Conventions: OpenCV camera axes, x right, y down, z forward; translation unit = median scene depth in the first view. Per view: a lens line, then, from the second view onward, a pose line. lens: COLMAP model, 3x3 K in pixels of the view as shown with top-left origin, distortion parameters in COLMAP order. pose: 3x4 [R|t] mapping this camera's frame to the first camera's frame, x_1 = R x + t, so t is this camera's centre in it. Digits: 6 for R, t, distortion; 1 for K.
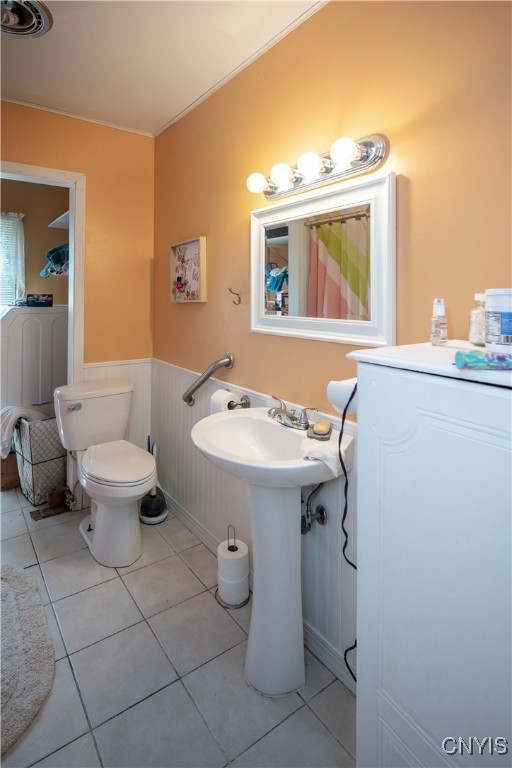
lens RADIAL K [[410.9, 0, 241.5], [0, 410.9, 384.3], [0, 0, 1]] dist [-0.001780, -0.000309]
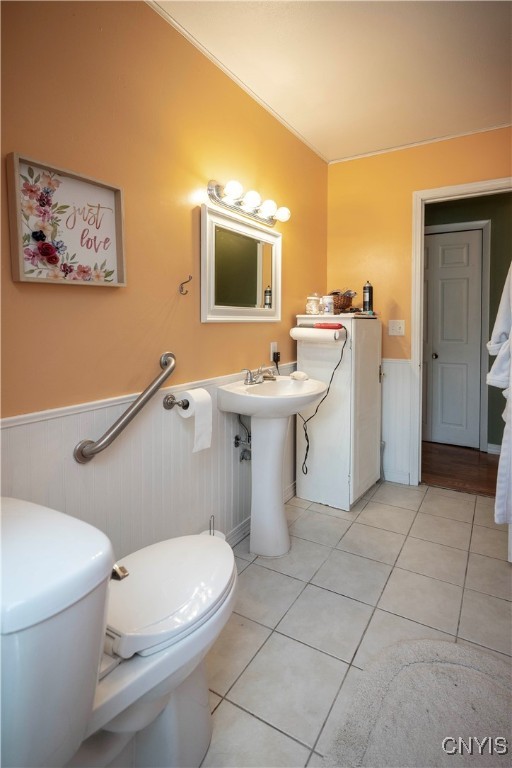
lens RADIAL K [[410.9, 0, 241.5], [0, 410.9, 384.3], [0, 0, 1]] dist [-0.001780, -0.000309]
pose [[-0.390676, -0.210091, 0.896233, -1.015376], [0.118716, 0.953978, 0.275376, -0.267405], [-0.912841, 0.213980, -0.347756, 1.374116]]
